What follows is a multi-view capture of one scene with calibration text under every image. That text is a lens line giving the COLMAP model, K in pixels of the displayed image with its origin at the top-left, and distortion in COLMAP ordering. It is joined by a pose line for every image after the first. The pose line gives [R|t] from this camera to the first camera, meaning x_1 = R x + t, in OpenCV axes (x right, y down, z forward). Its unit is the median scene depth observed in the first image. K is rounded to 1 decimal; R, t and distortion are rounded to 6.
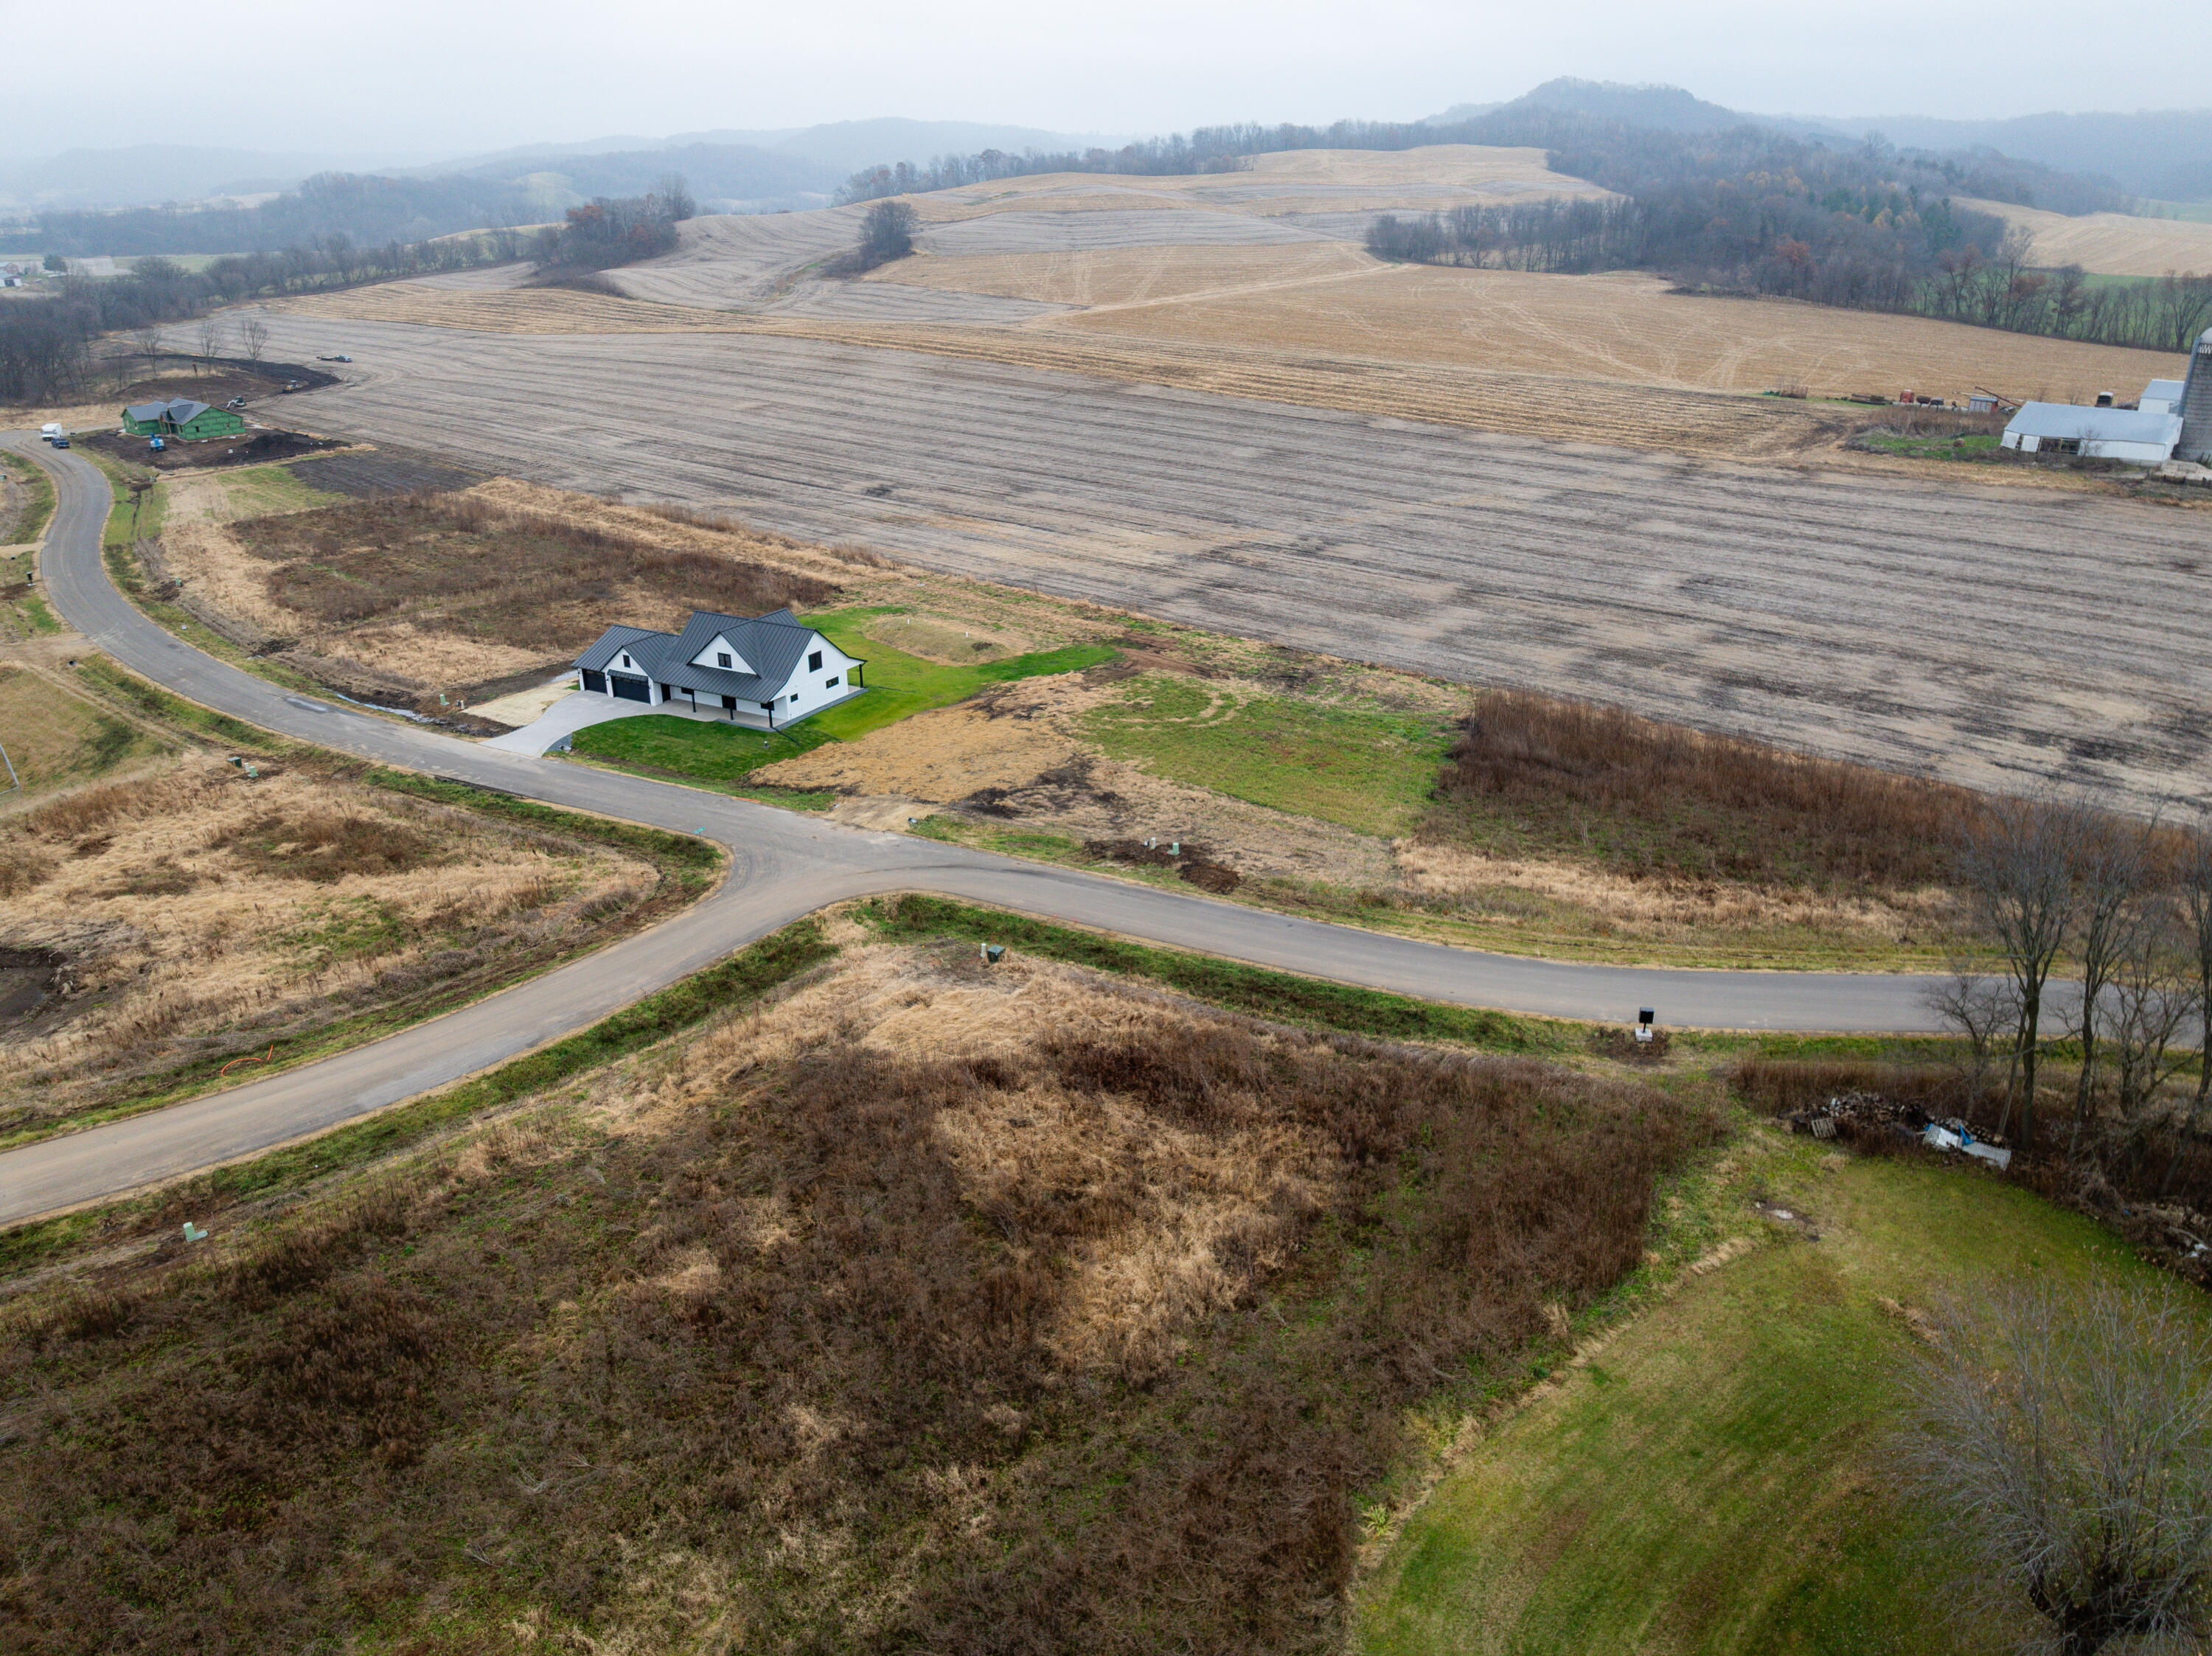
lens RADIAL K [[1565.3, 0, 1112.3], [0, 1565.3, 818.1], [0, 0, 1]] dist [-0.043690, 0.015827]
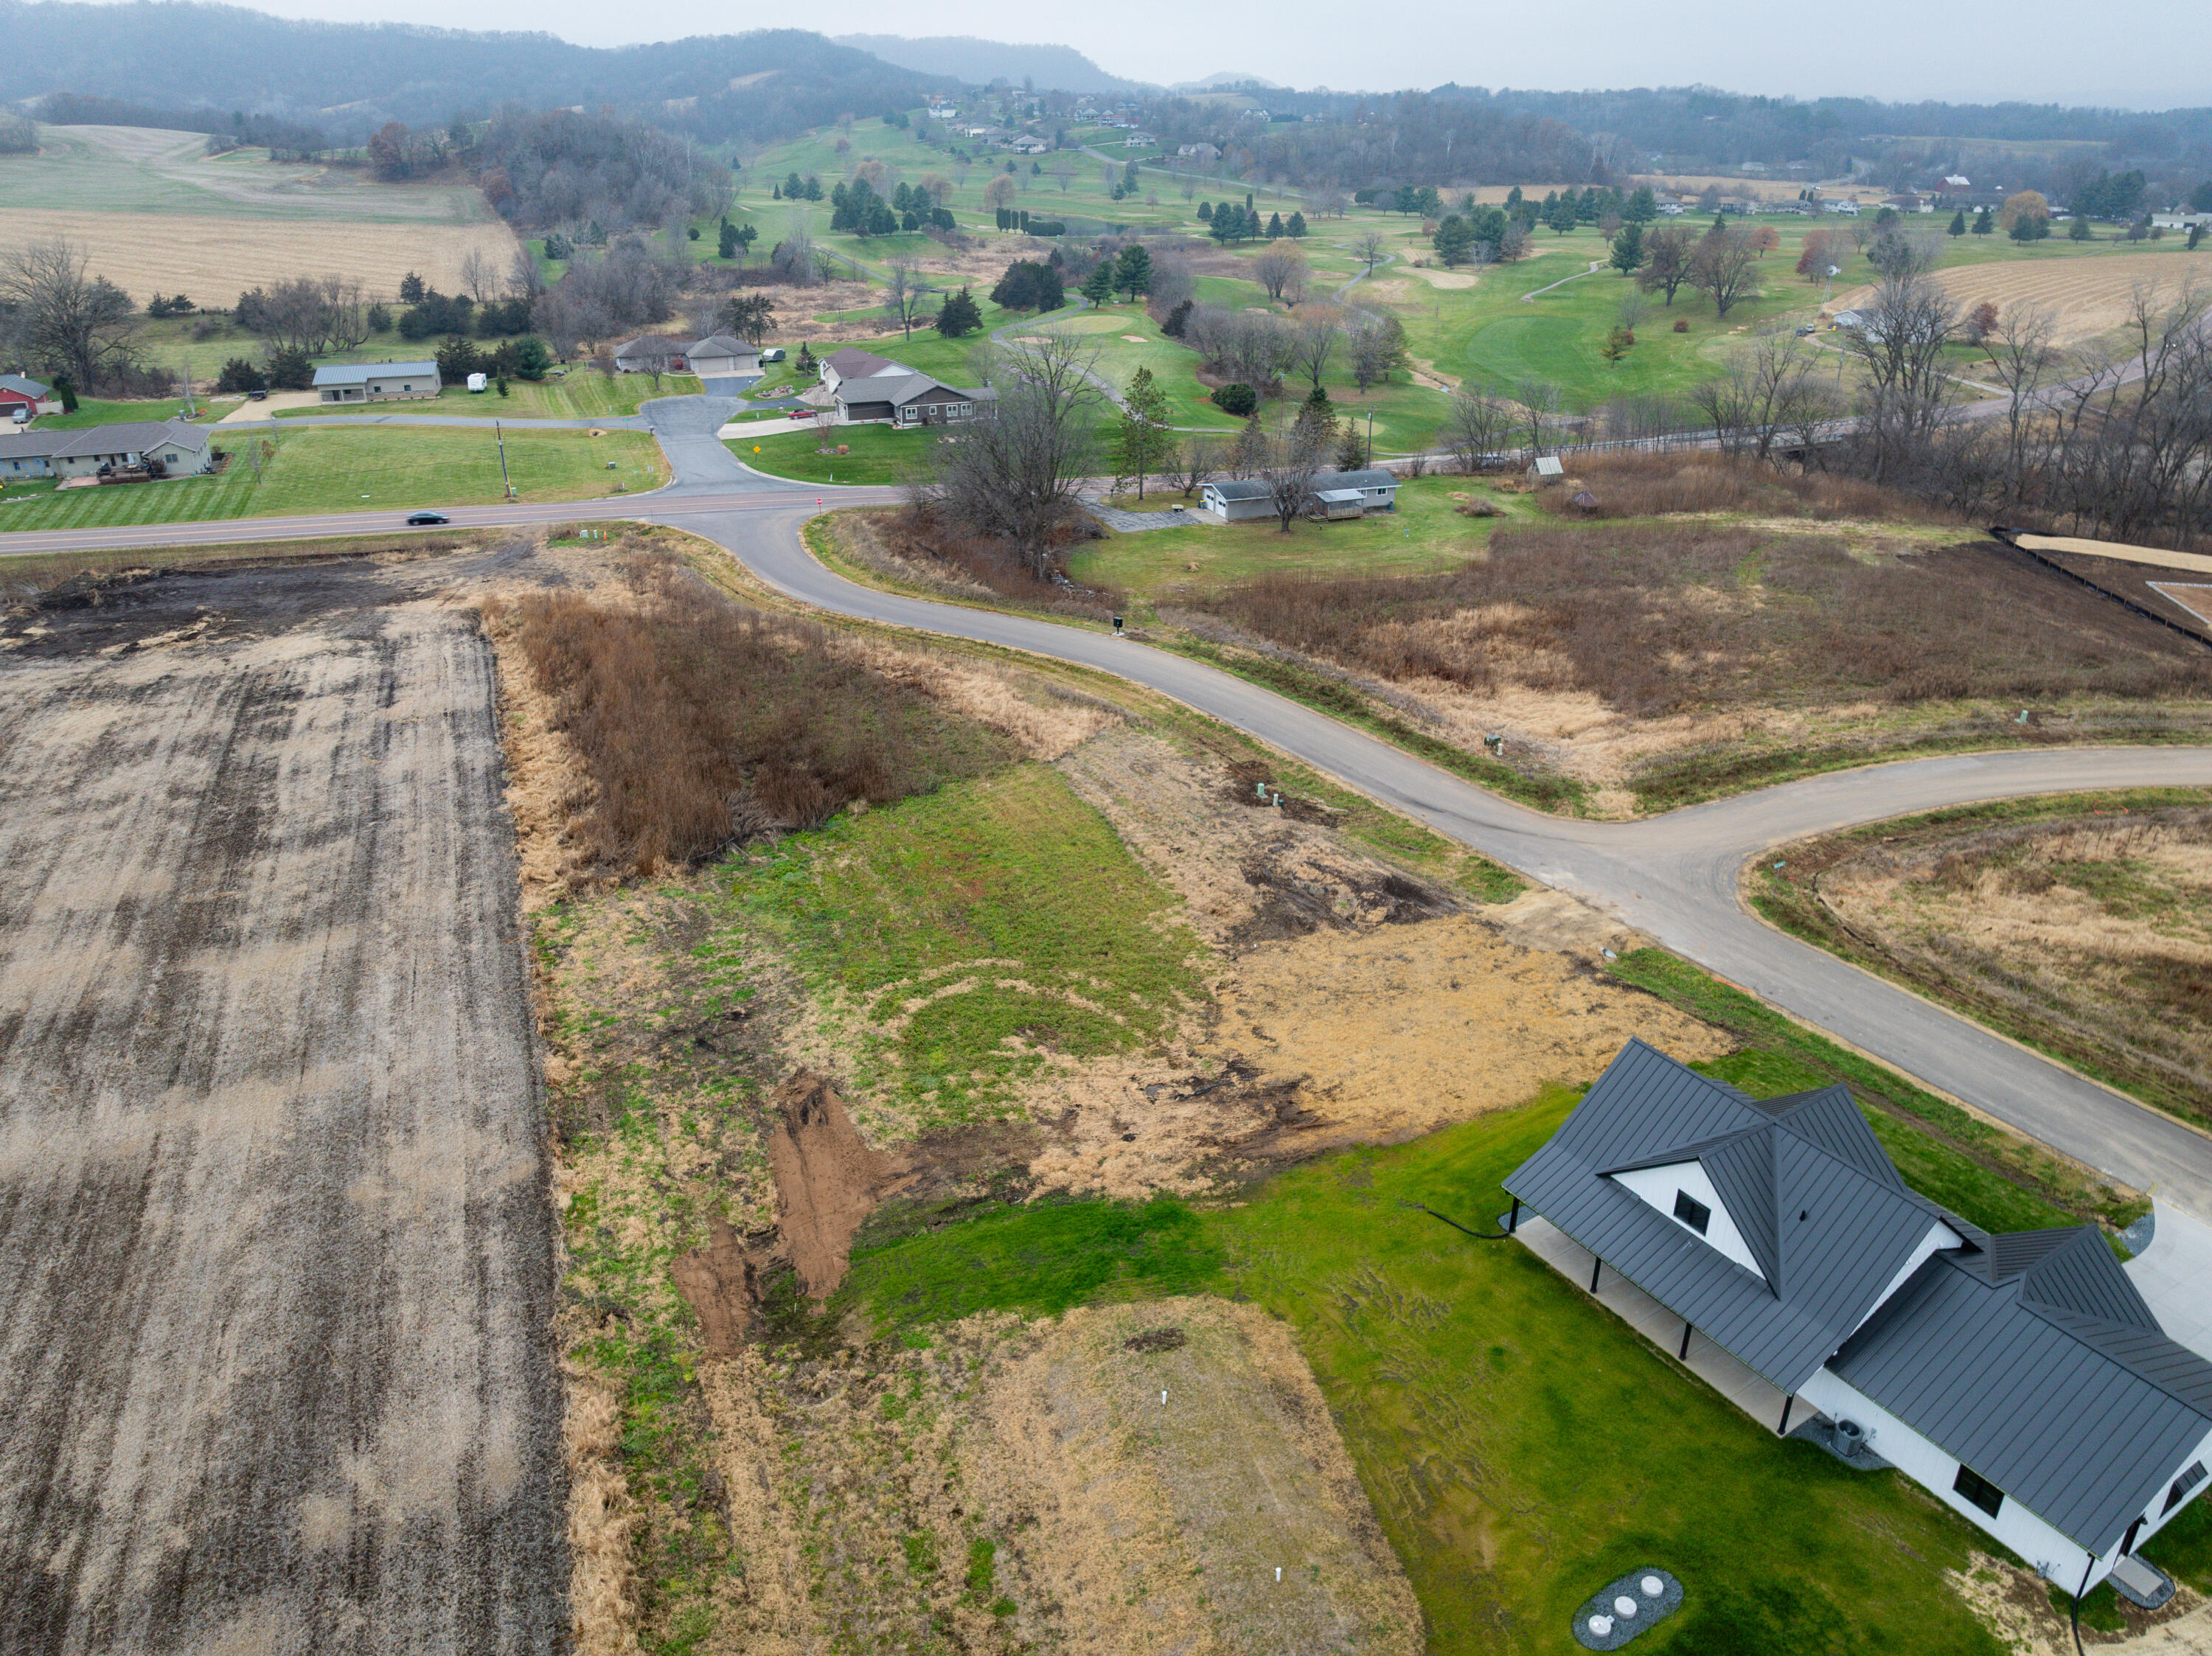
lens RADIAL K [[1565.3, 0, 1110.3], [0, 1565.3, 810.5], [0, 0, 1]] dist [-0.043690, 0.015827]
pose [[-0.879858, -0.192619, 0.434452, -0.237768], [0.183965, 0.704860, 0.685076, -0.515399], [-0.438186, 0.682693, -0.584742, 1.271827]]
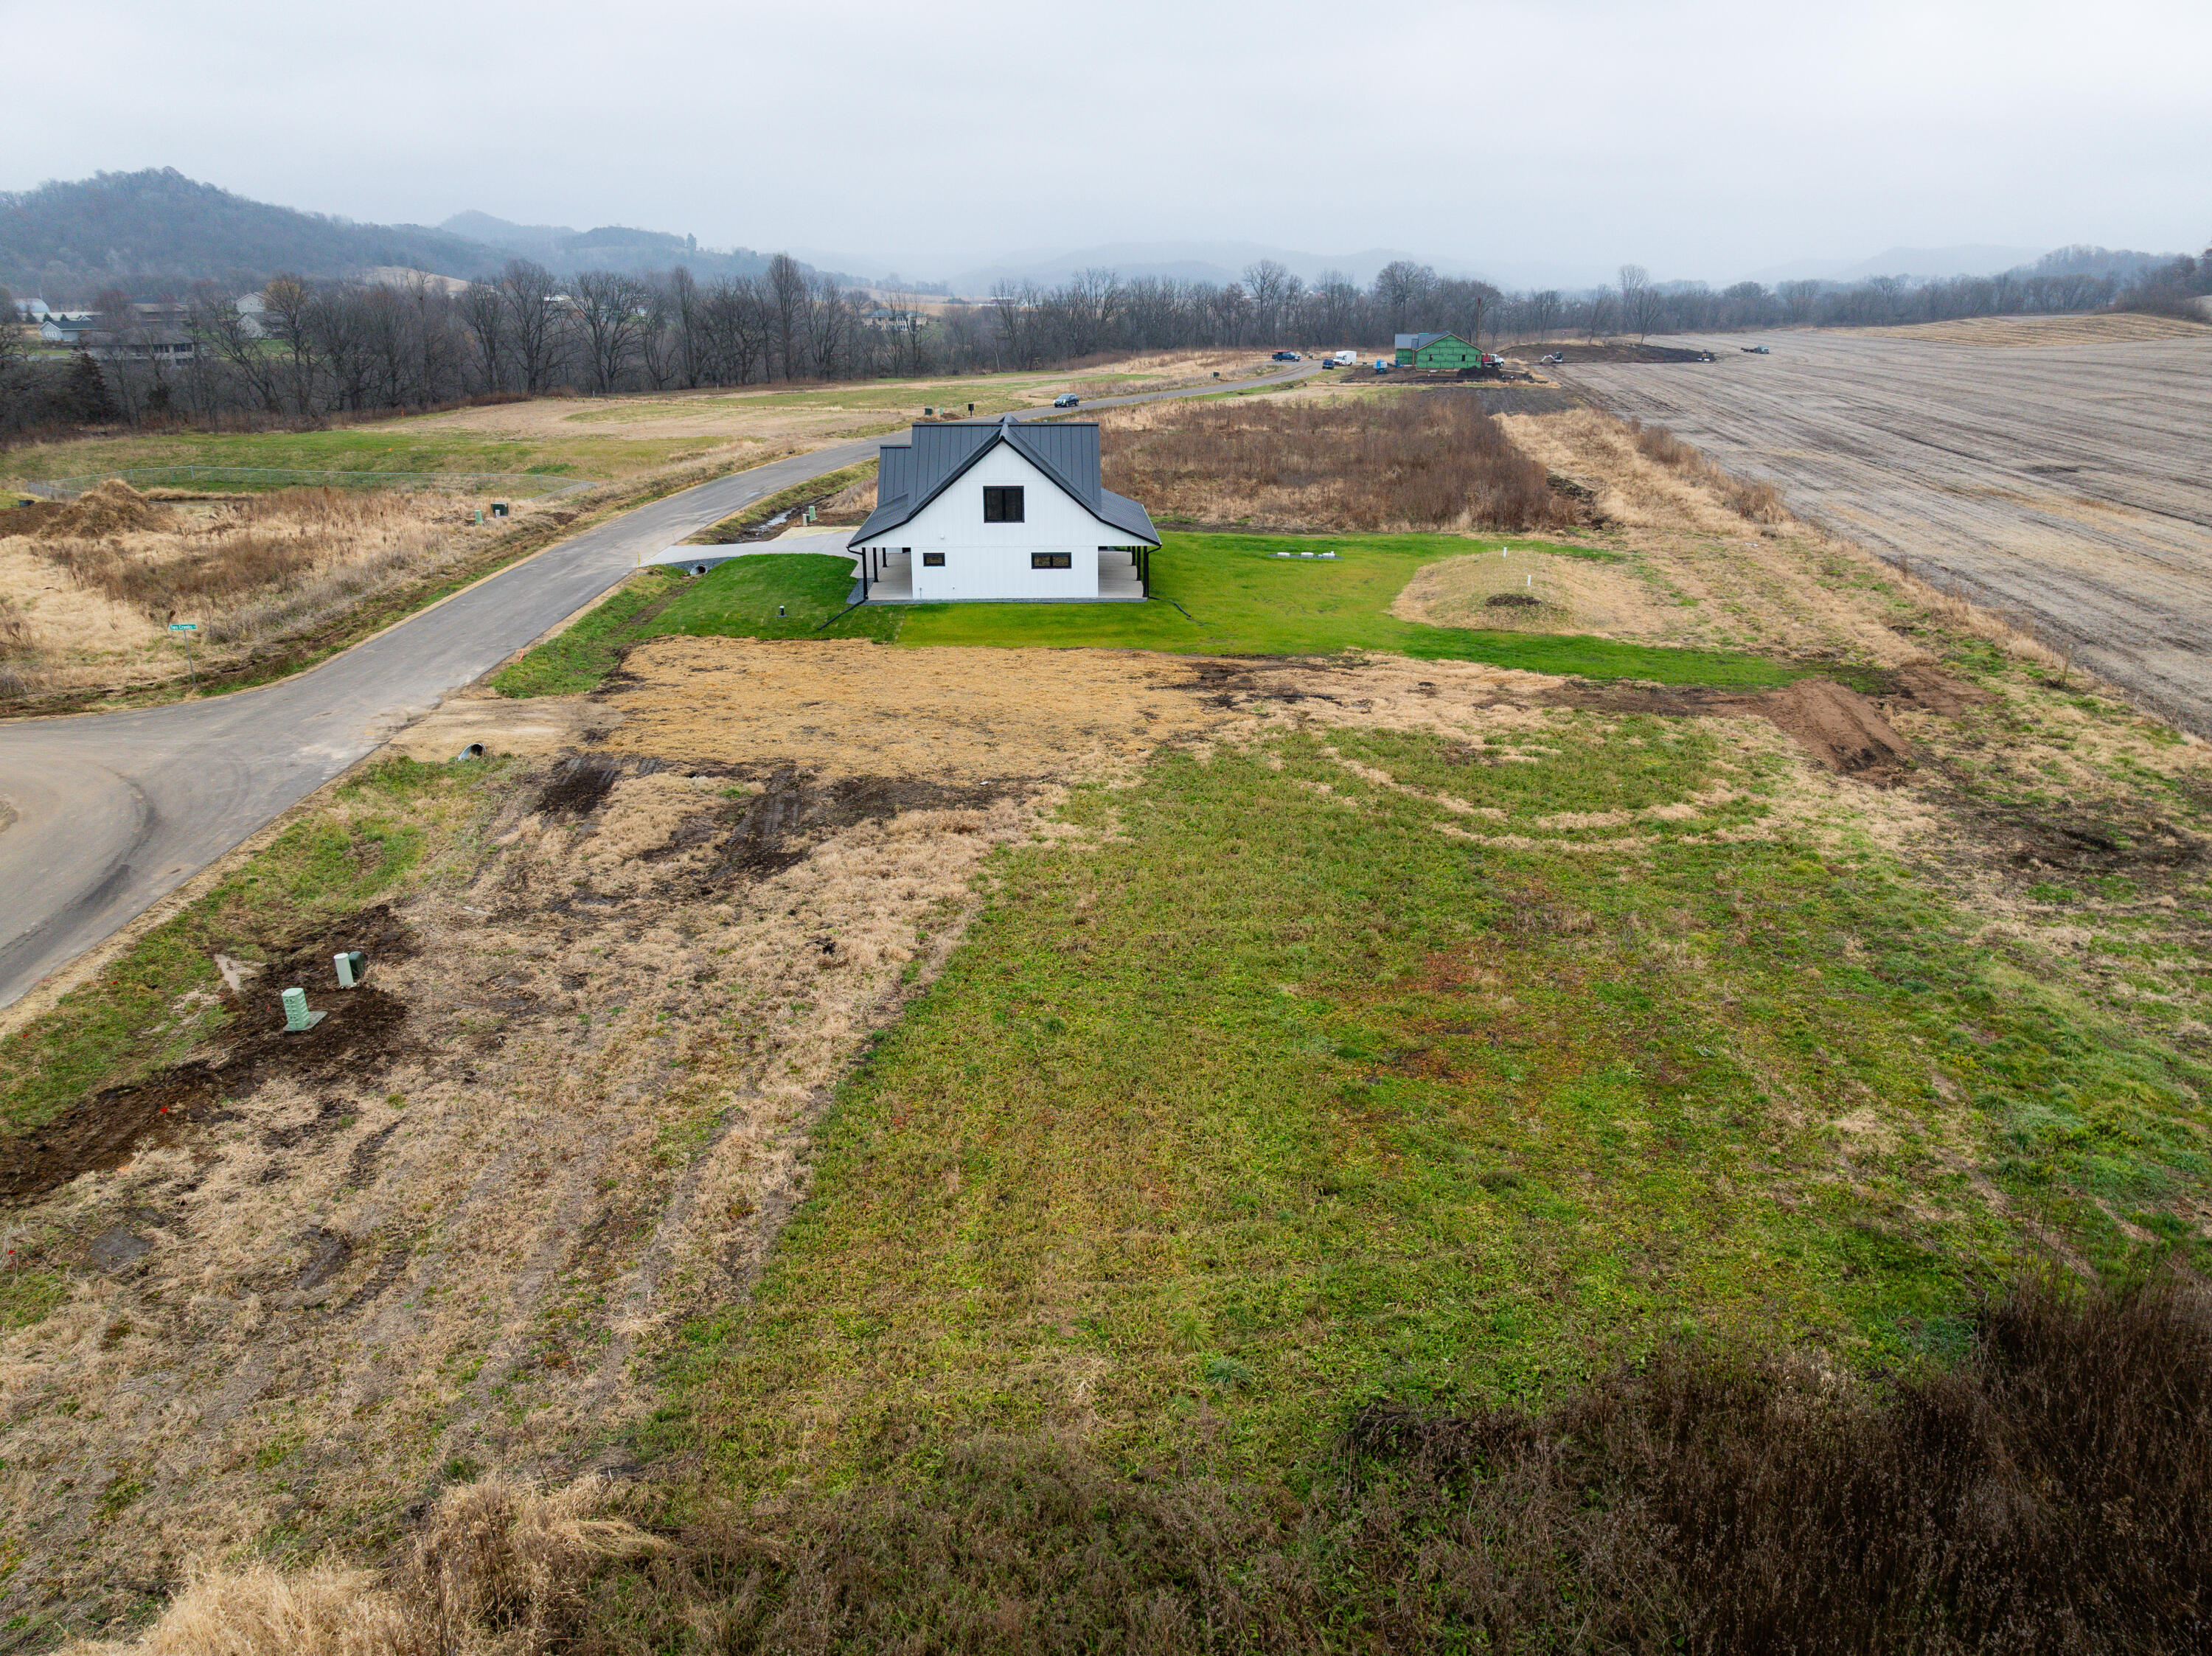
lens RADIAL K [[1565.3, 0, 1112.1], [0, 1565.3, 810.2], [0, 0, 1]] dist [-0.043690, 0.015827]
pose [[0.523815, 0.274248, -0.806478, 0.258536], [-0.328396, 0.938587, 0.105876, -0.071233], [0.785986, 0.209385, 0.581708, 0.743029]]
